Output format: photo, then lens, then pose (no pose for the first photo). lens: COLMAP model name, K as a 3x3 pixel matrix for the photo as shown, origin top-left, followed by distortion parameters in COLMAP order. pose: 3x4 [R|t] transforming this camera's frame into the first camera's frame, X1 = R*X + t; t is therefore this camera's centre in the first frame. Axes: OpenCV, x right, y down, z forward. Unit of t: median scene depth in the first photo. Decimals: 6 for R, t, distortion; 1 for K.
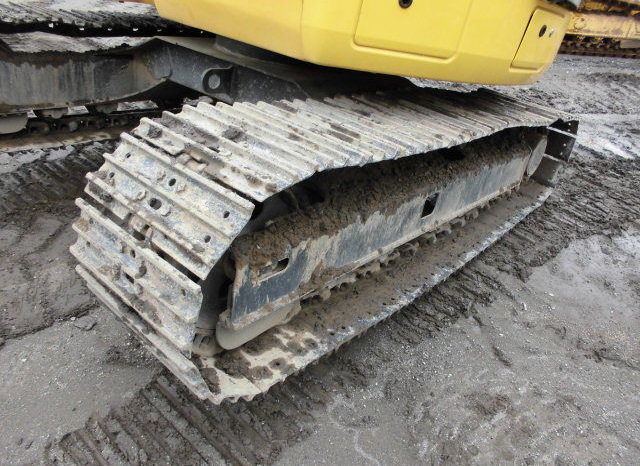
lens RADIAL K [[497.2, 0, 323.5], [0, 497.2, 231.1], [0, 0, 1]] dist [-0.130718, 0.117099]
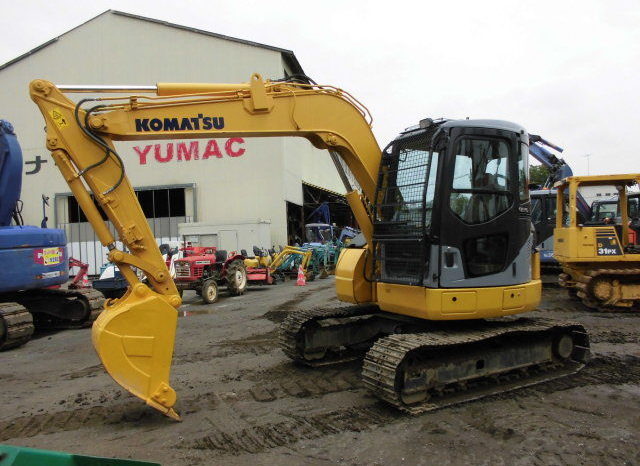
lens RADIAL K [[497.2, 0, 323.5], [0, 497.2, 231.1], [0, 0, 1]] dist [-0.130718, 0.117099]
pose [[0.923511, -0.182324, -0.337468, 0.550130], [-0.004879, 0.874150, -0.485631, 0.723276], [0.383540, 0.450132, 0.806398, -2.124545]]
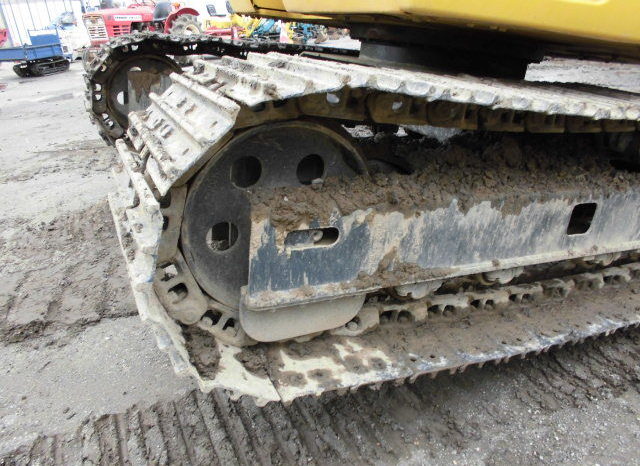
lens RADIAL K [[497.2, 0, 323.5], [0, 497.2, 231.1], [0, 0, 1]] dist [-0.130718, 0.117099]
pose [[0.918515, 0.073321, -0.388527, 0.174726], [-0.131600, 0.983321, -0.125546, 0.131113], [0.372842, 0.166446, 0.912844, 0.240557]]
